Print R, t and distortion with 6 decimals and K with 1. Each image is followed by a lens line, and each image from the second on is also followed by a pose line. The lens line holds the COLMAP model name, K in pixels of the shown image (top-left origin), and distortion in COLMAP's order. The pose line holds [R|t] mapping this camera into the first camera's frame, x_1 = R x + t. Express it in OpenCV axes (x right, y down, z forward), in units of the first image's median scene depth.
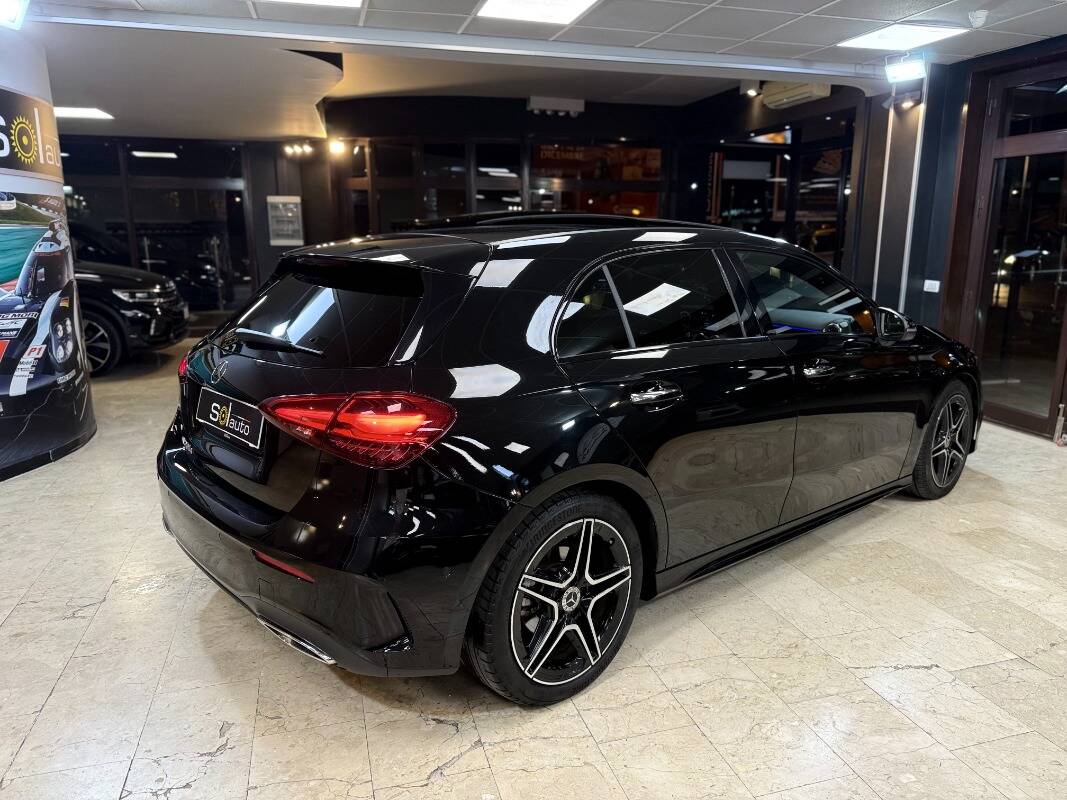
lens RADIAL K [[757.1, 0, 537.0], [0, 757.1, 400.8], [0, 0, 1]] dist [-0.004008, 0.000263]
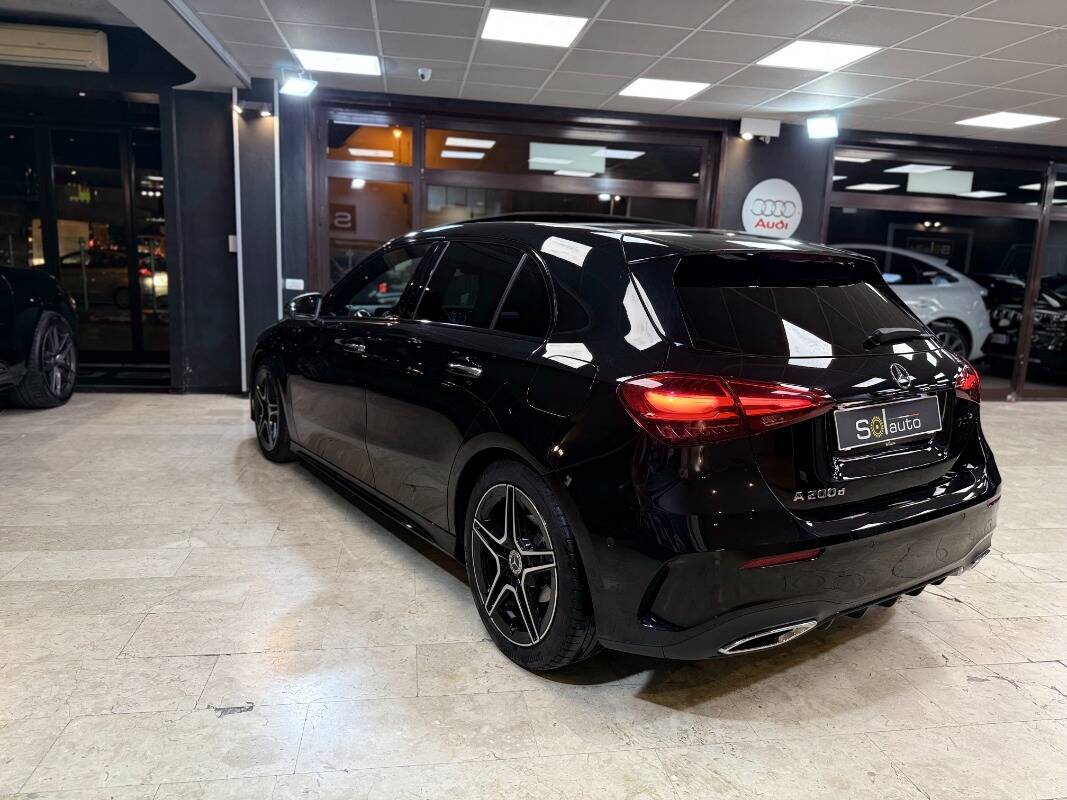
lens RADIAL K [[751.1, 0, 535.8], [0, 751.1, 404.7], [0, 0, 1]] dist [0.024141, -0.041174]
pose [[0.122841, -0.175923, 0.976709, -0.571440], [0.173161, 0.972866, 0.153452, -0.092026], [-0.977203, 0.150278, 0.149971, 0.534622]]
